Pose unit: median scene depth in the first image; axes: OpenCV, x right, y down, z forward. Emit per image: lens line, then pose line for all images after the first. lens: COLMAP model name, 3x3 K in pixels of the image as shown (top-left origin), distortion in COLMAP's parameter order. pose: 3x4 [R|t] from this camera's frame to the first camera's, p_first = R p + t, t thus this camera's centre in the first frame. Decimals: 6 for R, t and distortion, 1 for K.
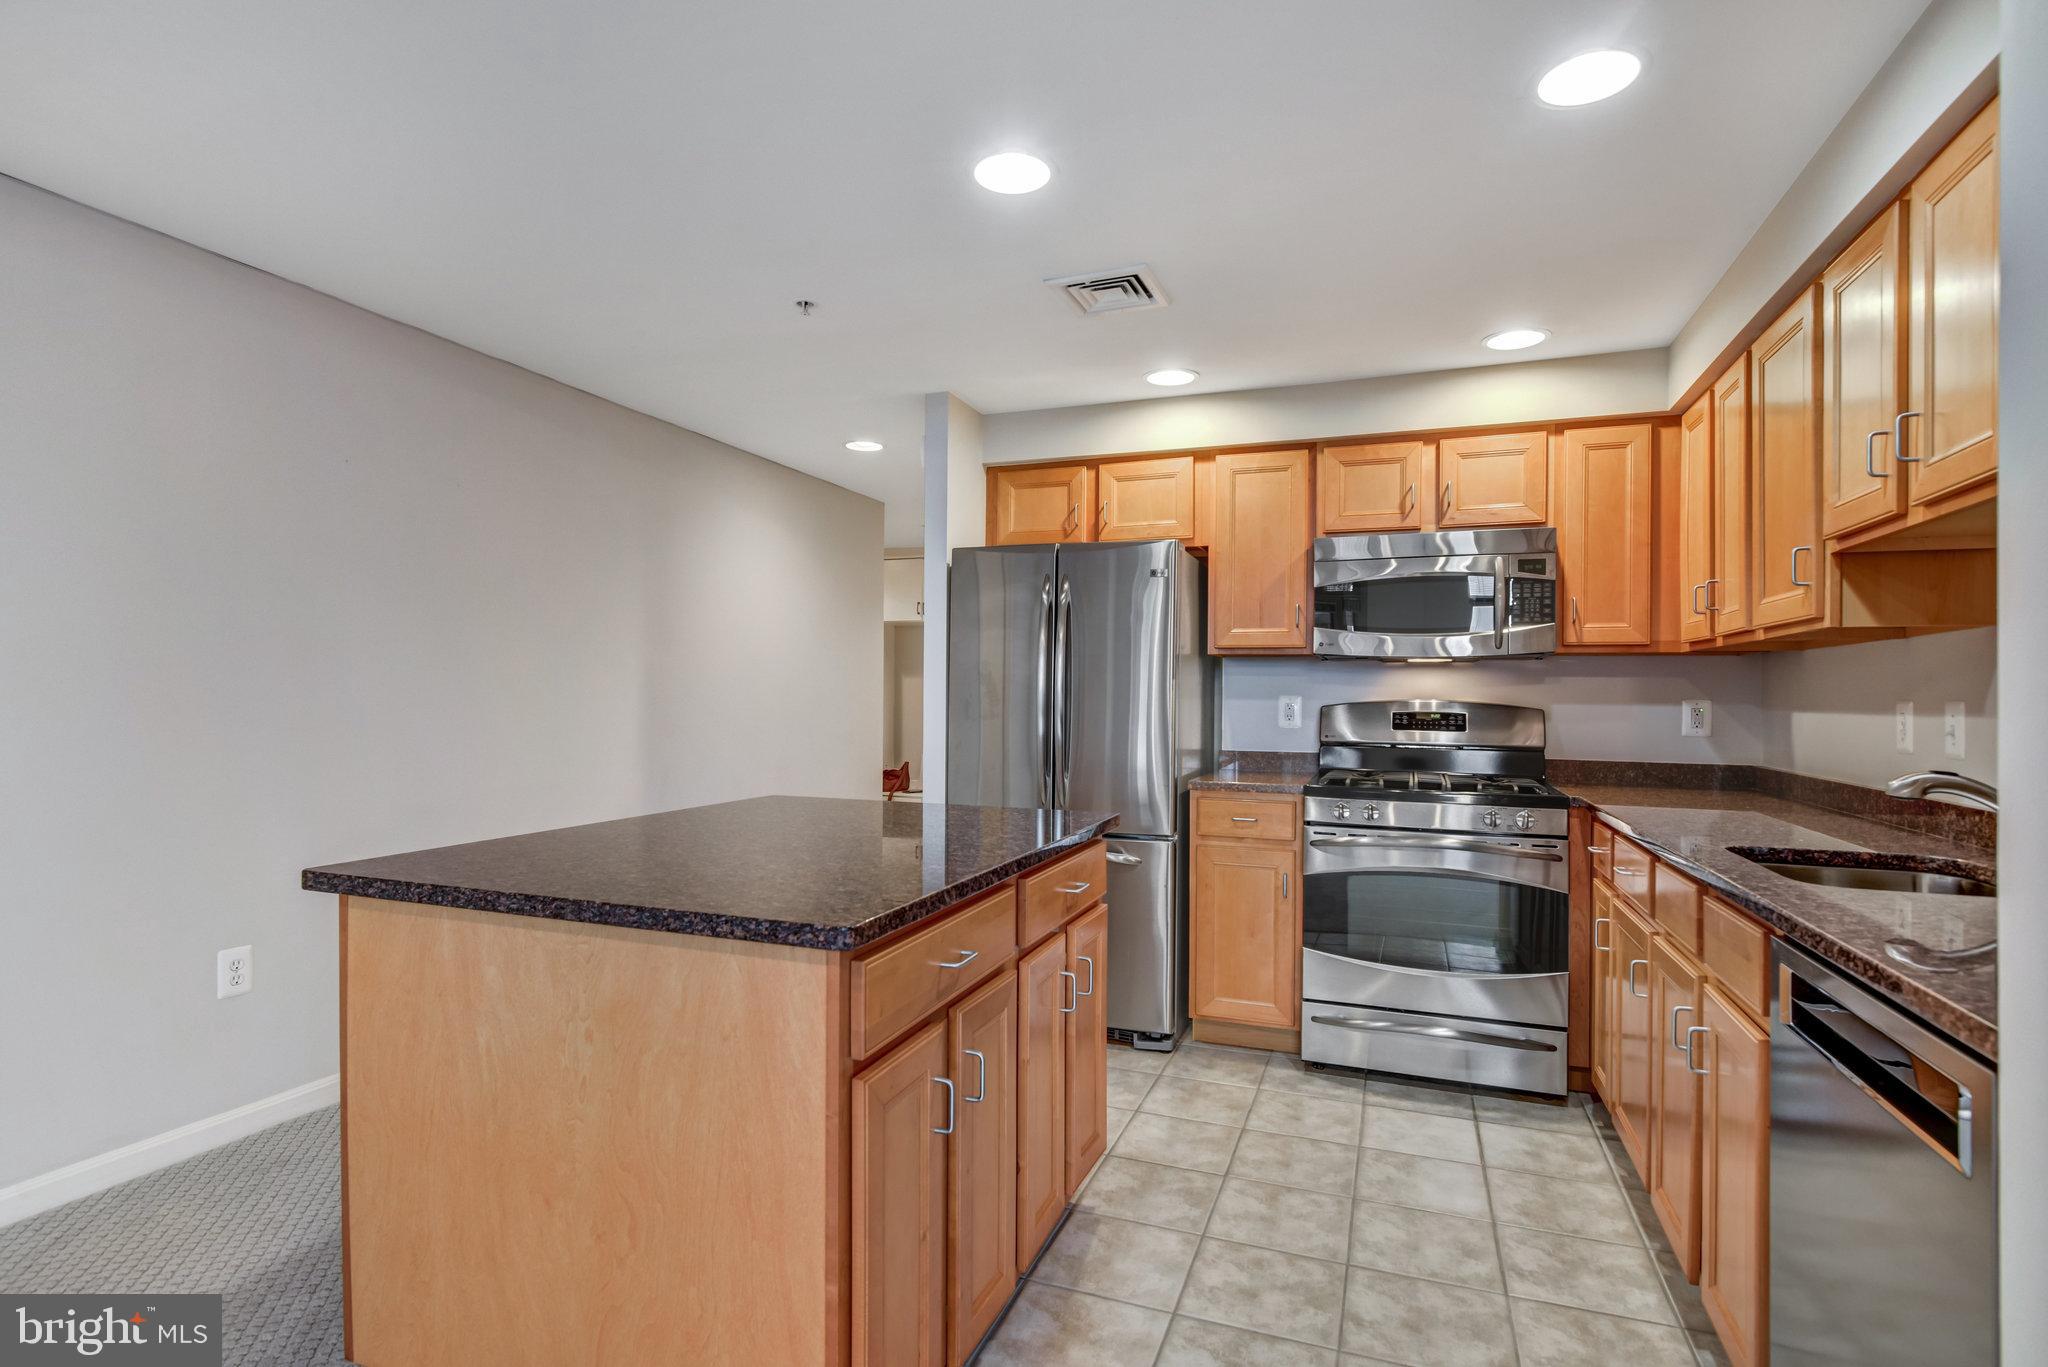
lens RADIAL K [[1016.3, 0, 1024.0], [0, 1016.3, 683.5], [0, 0, 1]] dist [-0.010137, -0.006646]
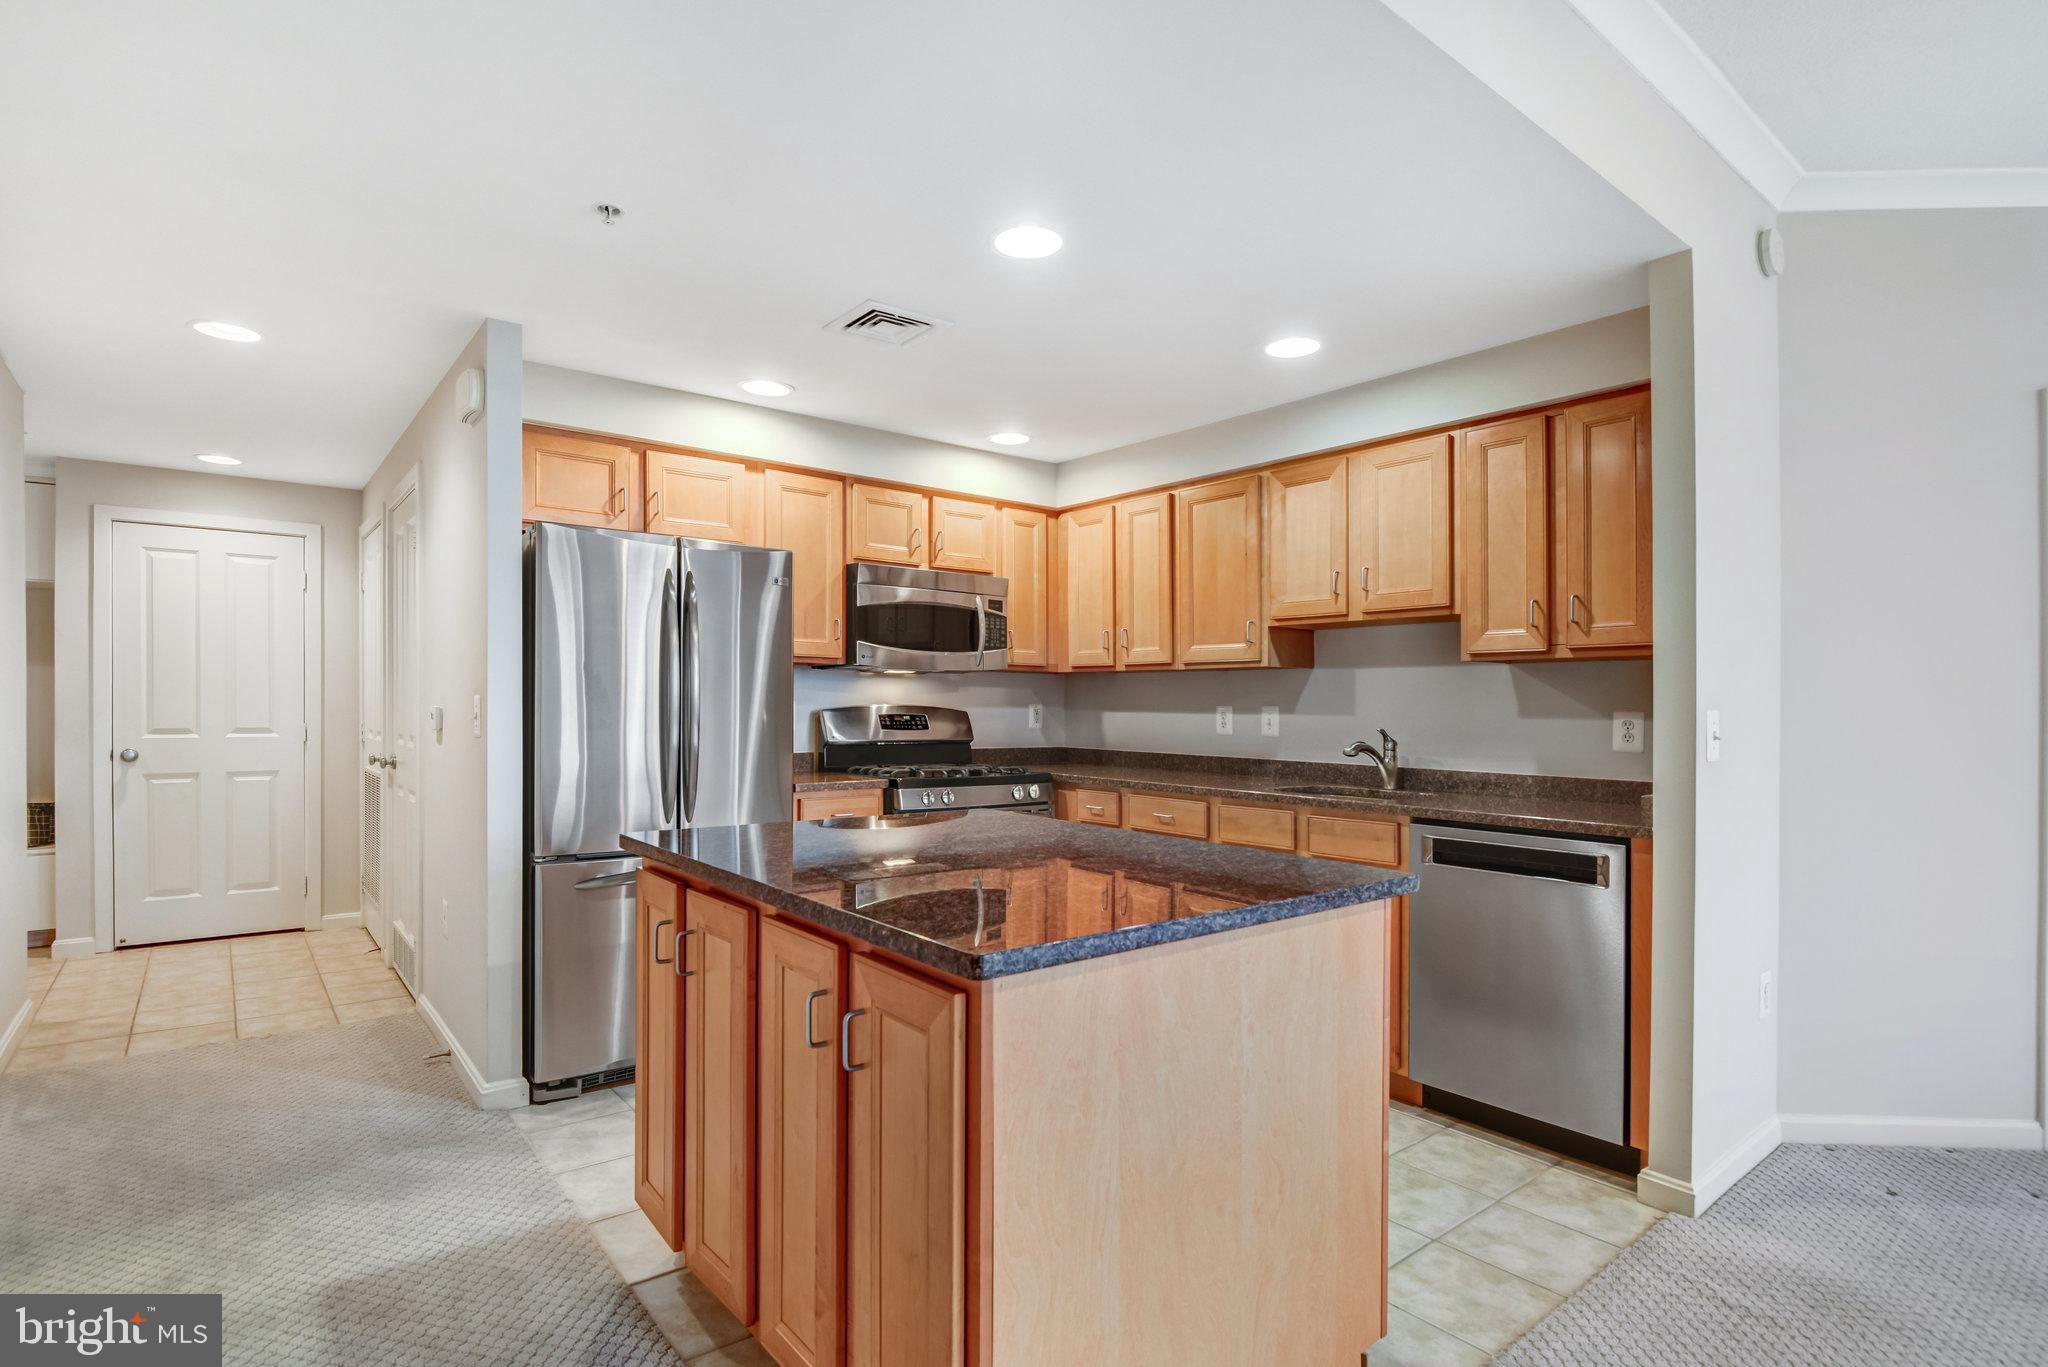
lens RADIAL K [[1017.1, 0, 1034.7], [0, 1017.1, 673.1], [0, 0, 1]] dist [0.013018, -0.015564]
pose [[0.501392, 0.020390, 0.864980, -0.629158], [-0.014733, 0.999779, -0.015027, -0.006470], [-0.865095, -0.005209, 0.501581, 0.273393]]
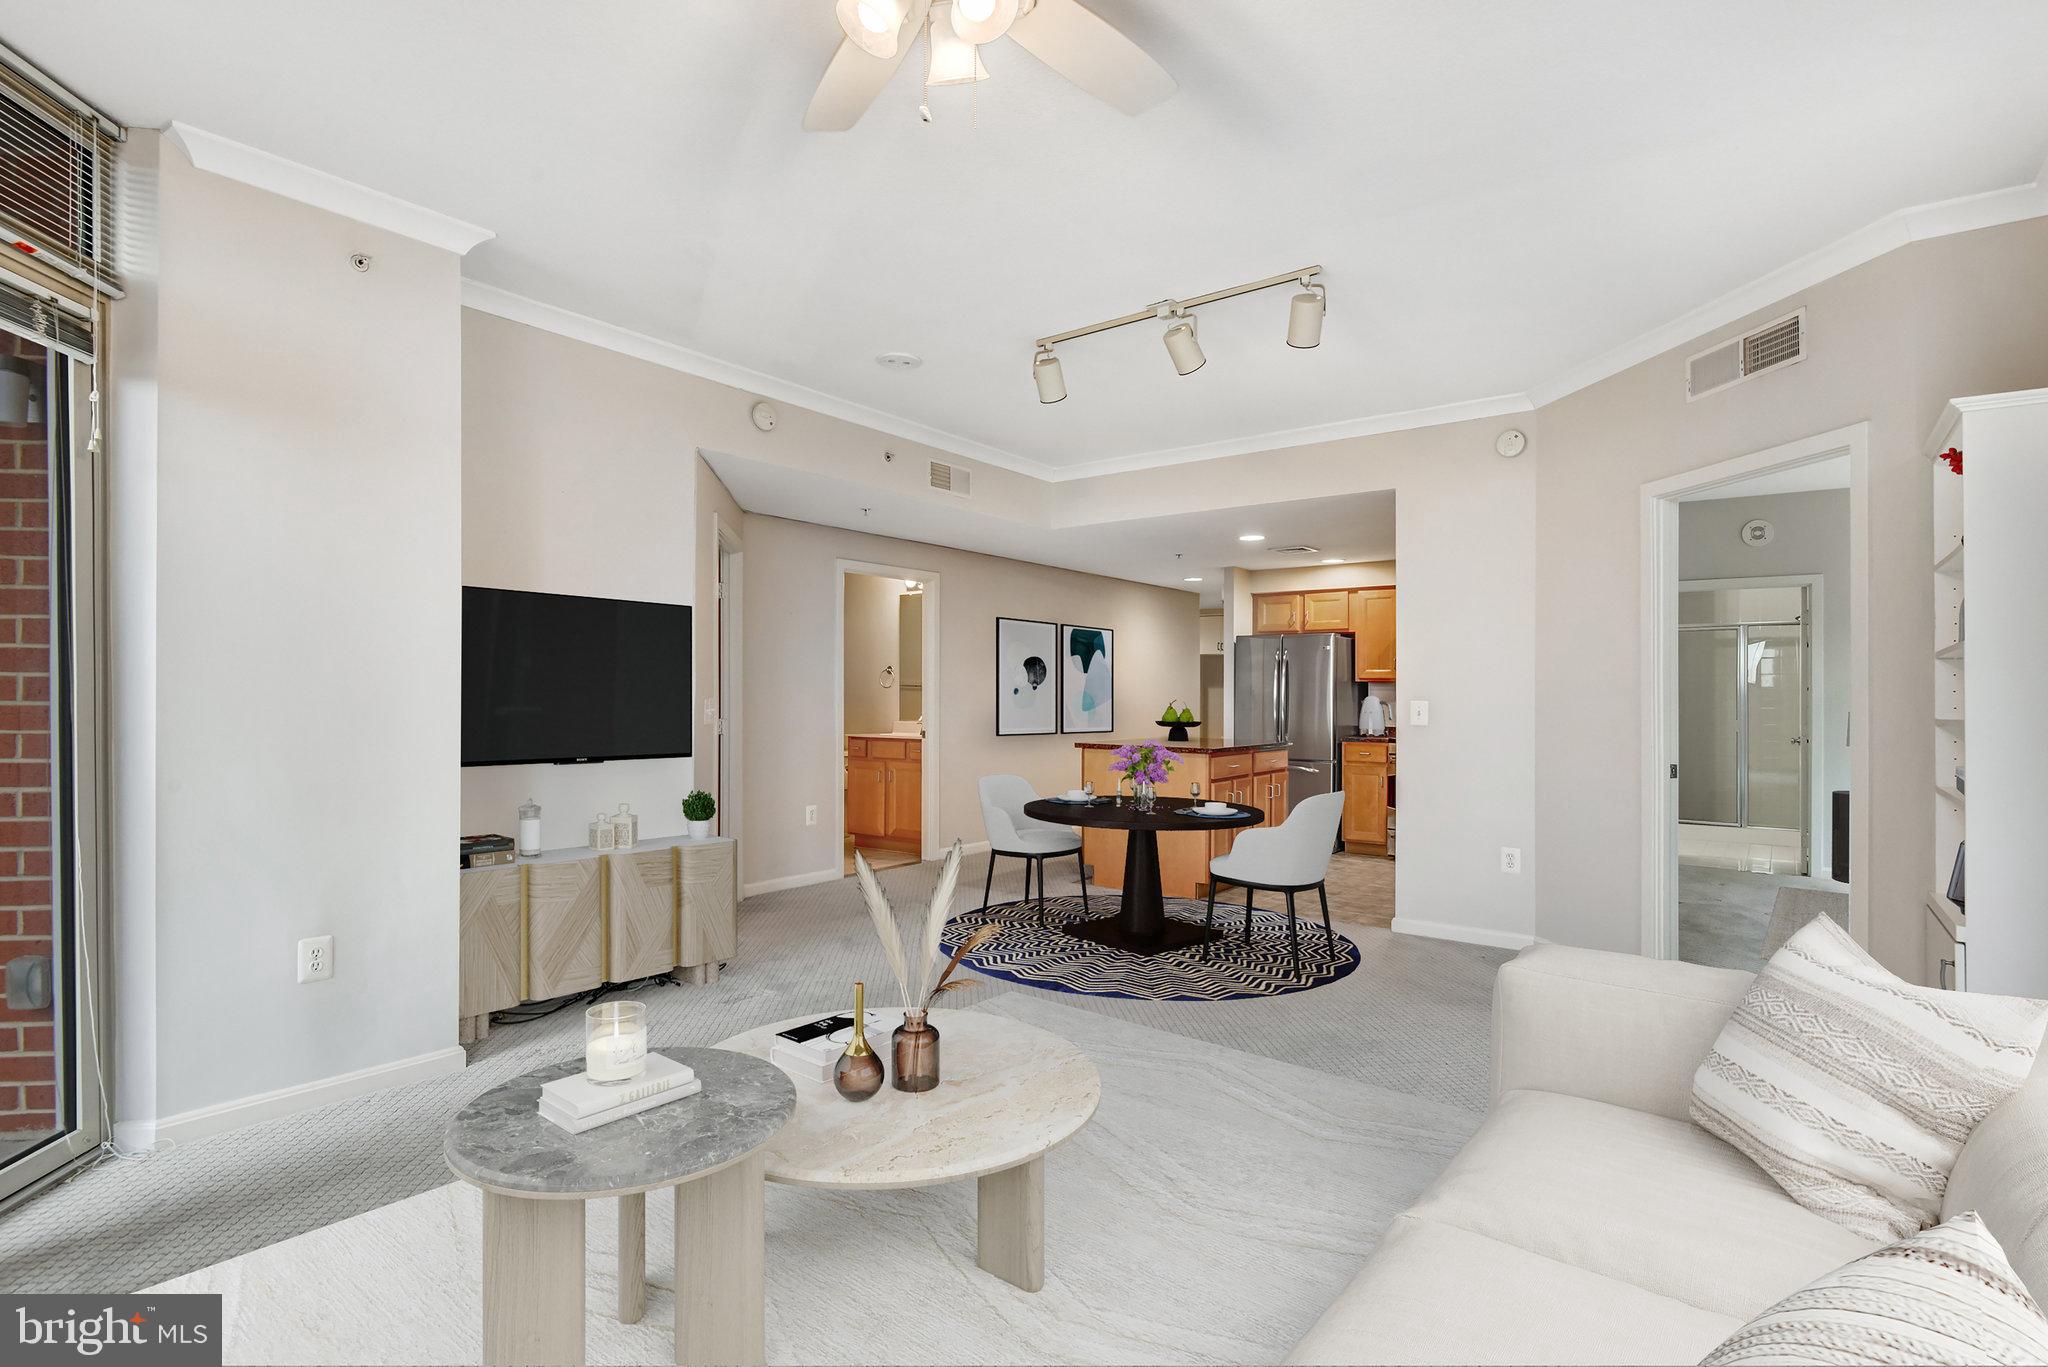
lens RADIAL K [[1004.9, 0, 1017.6], [0, 1004.9, 694.1], [0, 0, 1]] dist [0.010443, -0.035343]
pose [[0.955538, -0.004397, -0.294835, 0.139712], [0.007656, 0.999922, 0.009903, -0.031443], [0.294769, -0.011720, 0.955497, -1.452068]]
